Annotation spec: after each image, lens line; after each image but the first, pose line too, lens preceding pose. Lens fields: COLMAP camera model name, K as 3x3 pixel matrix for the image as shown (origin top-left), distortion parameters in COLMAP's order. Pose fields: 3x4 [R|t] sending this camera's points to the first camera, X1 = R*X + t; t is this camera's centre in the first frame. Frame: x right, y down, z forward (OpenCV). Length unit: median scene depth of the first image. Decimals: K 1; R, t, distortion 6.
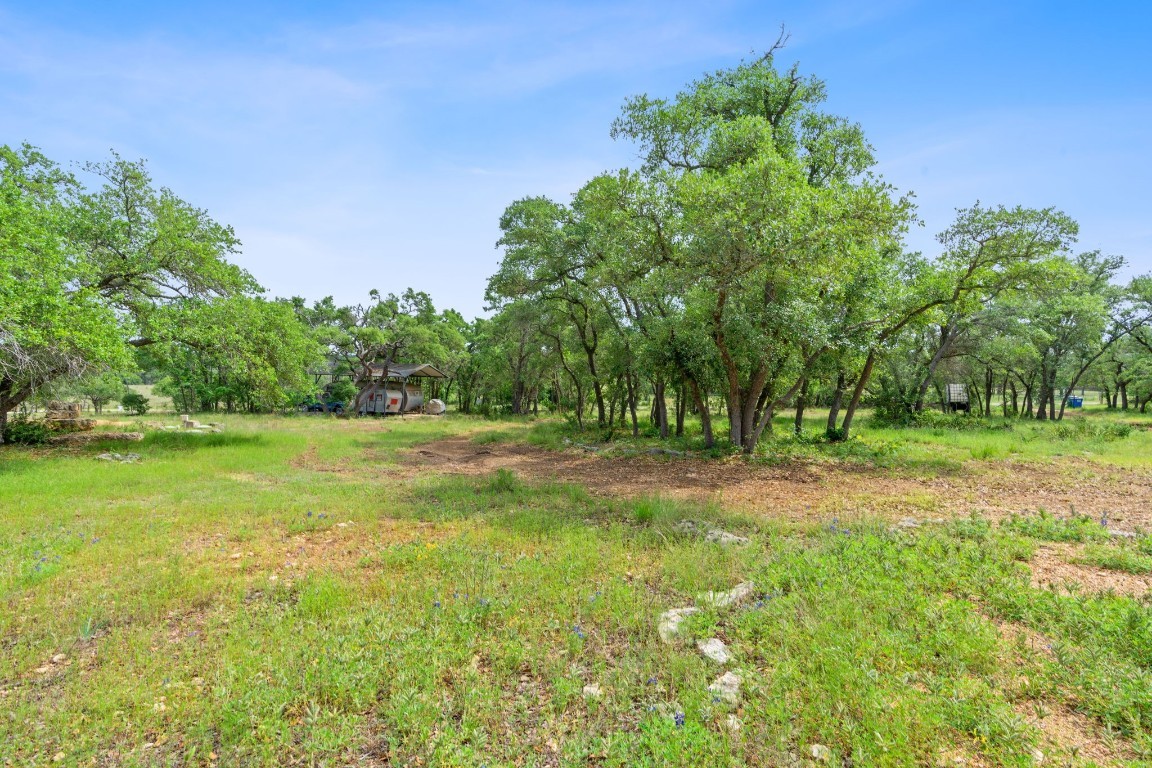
lens RADIAL K [[528.6, 0, 576.0], [0, 528.6, 384.0], [0, 0, 1]] dist [-0.000086, -0.000089]
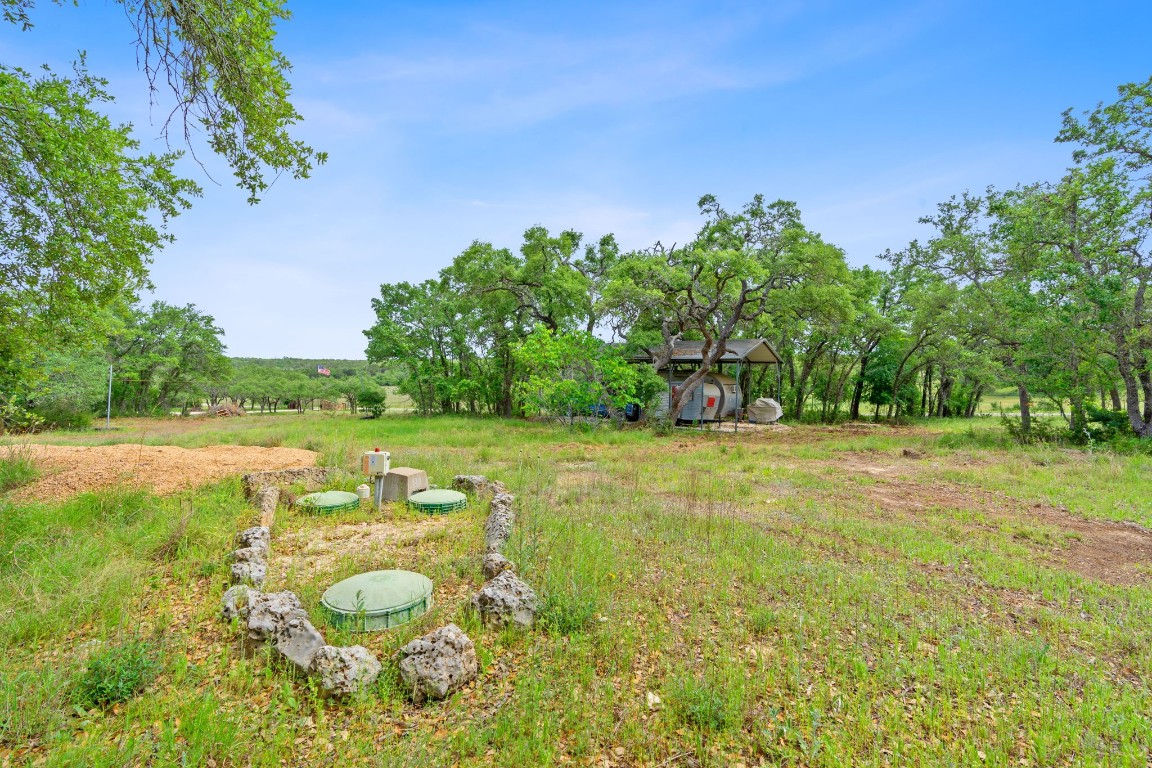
lens RADIAL K [[528.6, 0, 576.0], [0, 528.6, 384.0], [0, 0, 1]] dist [-0.000086, -0.000089]
pose [[0.933710, -0.006250, -0.357975, -0.265867], [0.004886, 0.999977, -0.004716, 0.014776], [0.357997, 0.002655, 0.933719, 0.375736]]
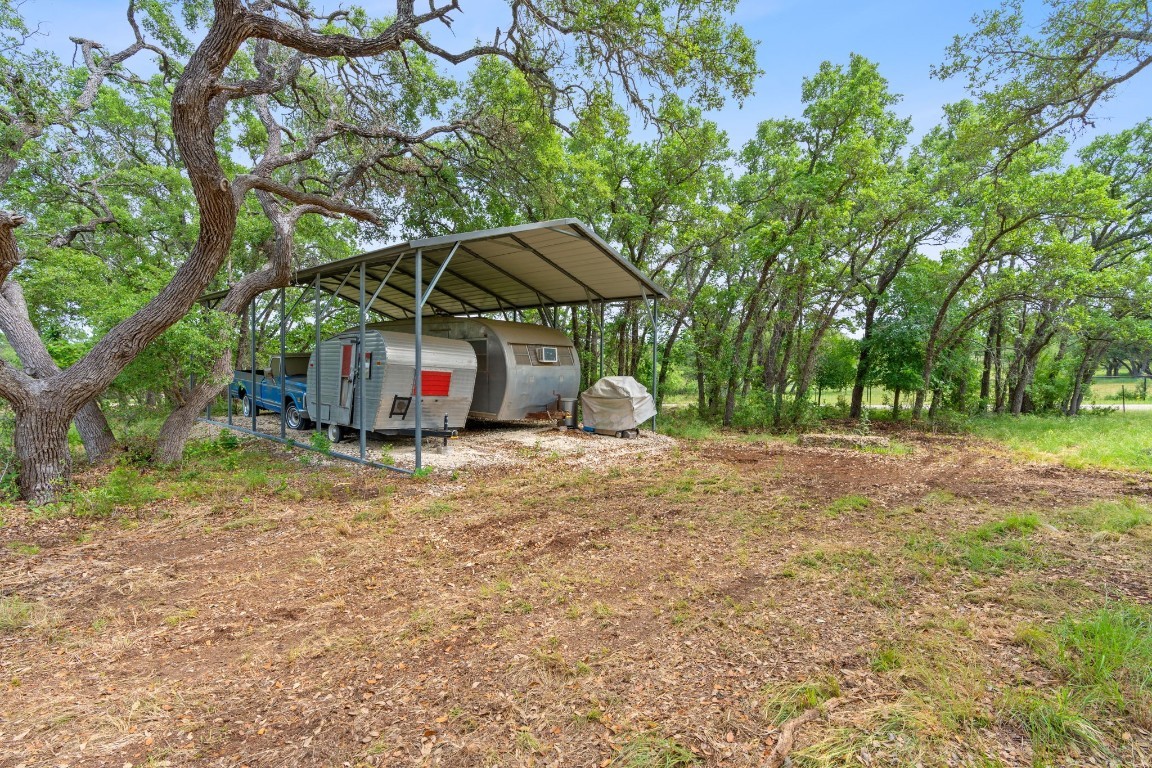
lens RADIAL K [[528.6, 0, 576.0], [0, 528.6, 384.0], [0, 0, 1]] dist [-0.000086, -0.000089]
pose [[0.913448, -0.002818, -0.406945, -0.187362], [0.010137, 0.999823, 0.015831, 0.029567], [0.406829, -0.018586, 0.913315, 0.795177]]
